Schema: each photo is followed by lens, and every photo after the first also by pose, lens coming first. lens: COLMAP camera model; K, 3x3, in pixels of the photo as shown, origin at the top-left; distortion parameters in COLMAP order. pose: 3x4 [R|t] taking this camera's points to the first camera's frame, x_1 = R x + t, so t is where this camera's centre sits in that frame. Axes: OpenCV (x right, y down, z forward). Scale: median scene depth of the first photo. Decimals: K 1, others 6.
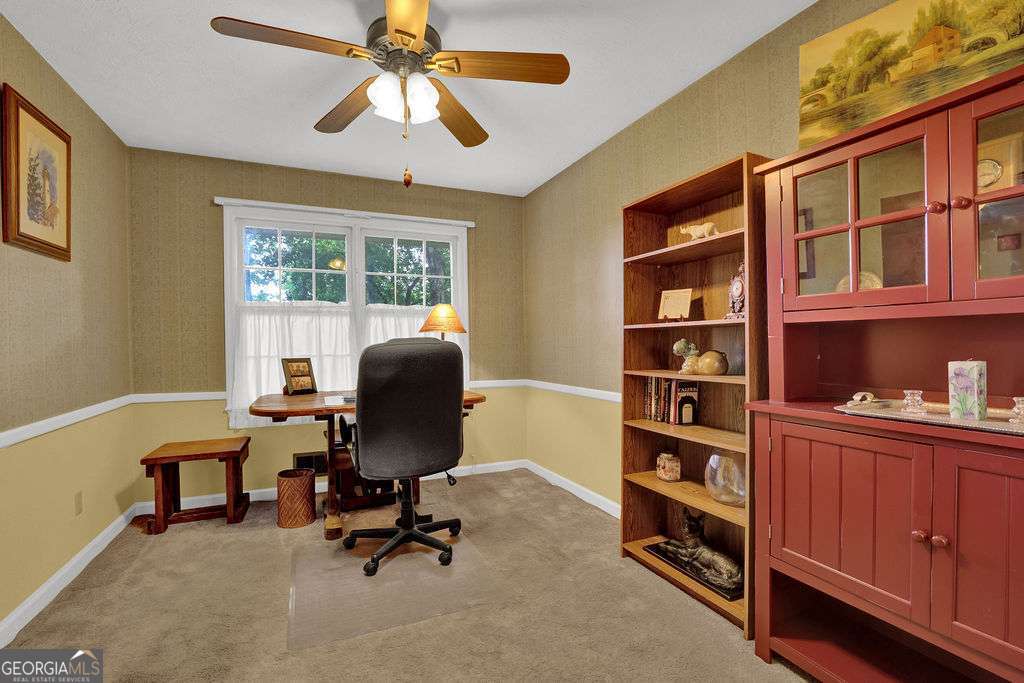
lens RADIAL K [[450.2, 0, 512.7], [0, 450.2, 347.5], [0, 0, 1]] dist [-0.003979, -0.000116]
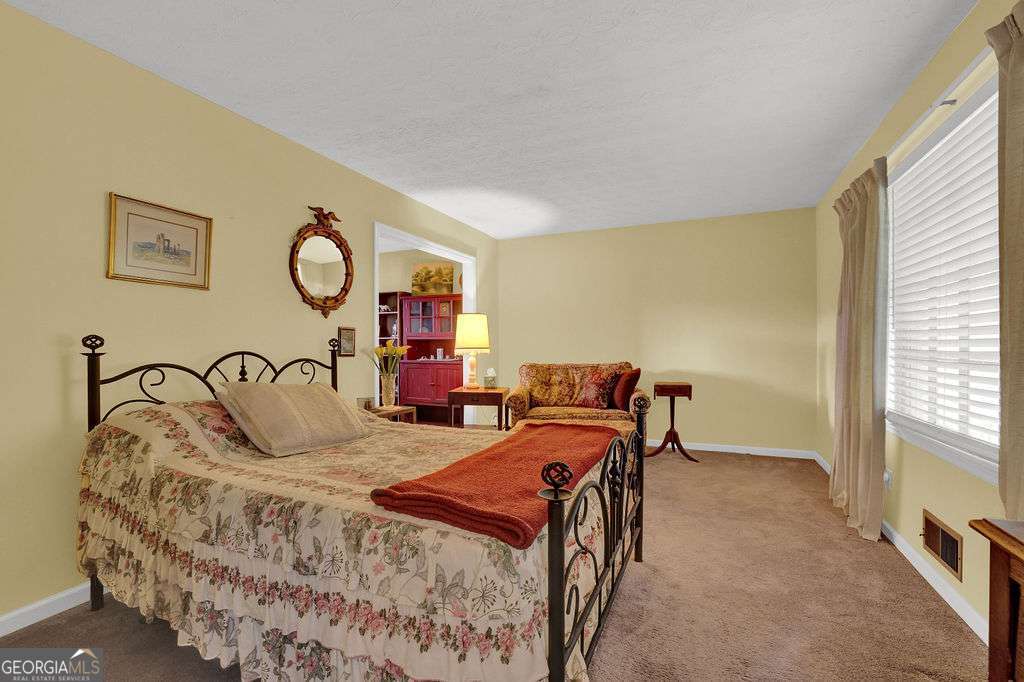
lens RADIAL K [[450.2, 0, 511.2], [0, 450.2, 342.3], [0, 0, 1]] dist [-0.003979, -0.000116]
pose [[0.742114, 0.019813, 0.669981, -1.051833], [-0.004609, 0.999690, -0.024458, 0.048699], [-0.670258, 0.015063, 0.741975, -1.962252]]
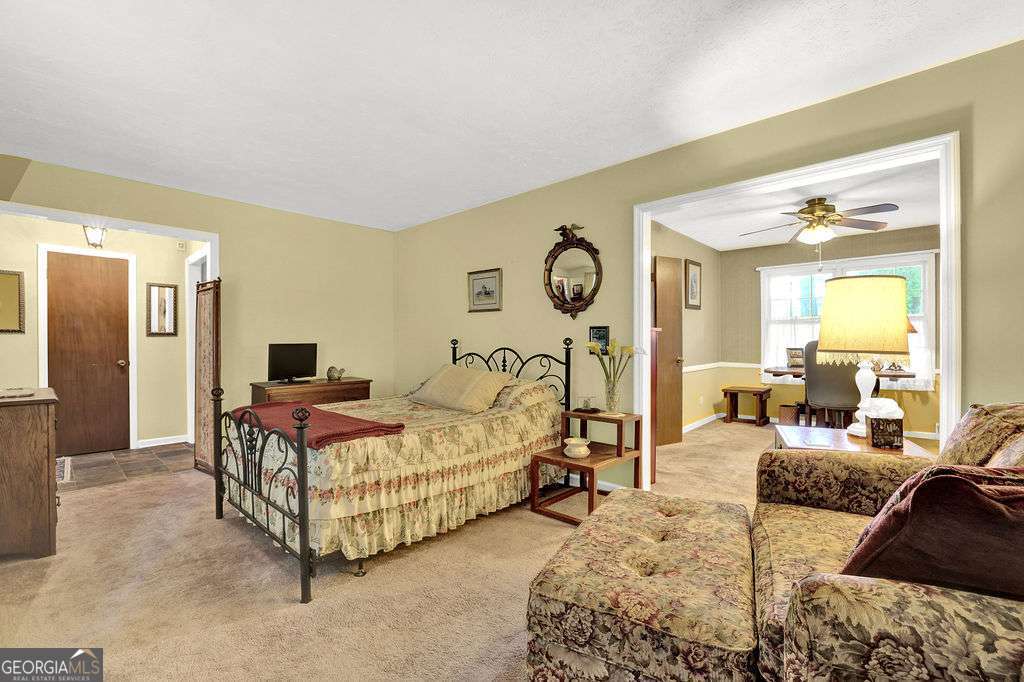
lens RADIAL K [[450.2, 0, 514.7], [0, 450.2, 345.5], [0, 0, 1]] dist [-0.003979, -0.000116]
pose [[0.405404, 0.021932, -0.913874, 1.163814], [-0.015589, 0.999733, 0.017077, 0.001359], [0.914005, 0.007324, 0.405638, -1.255396]]
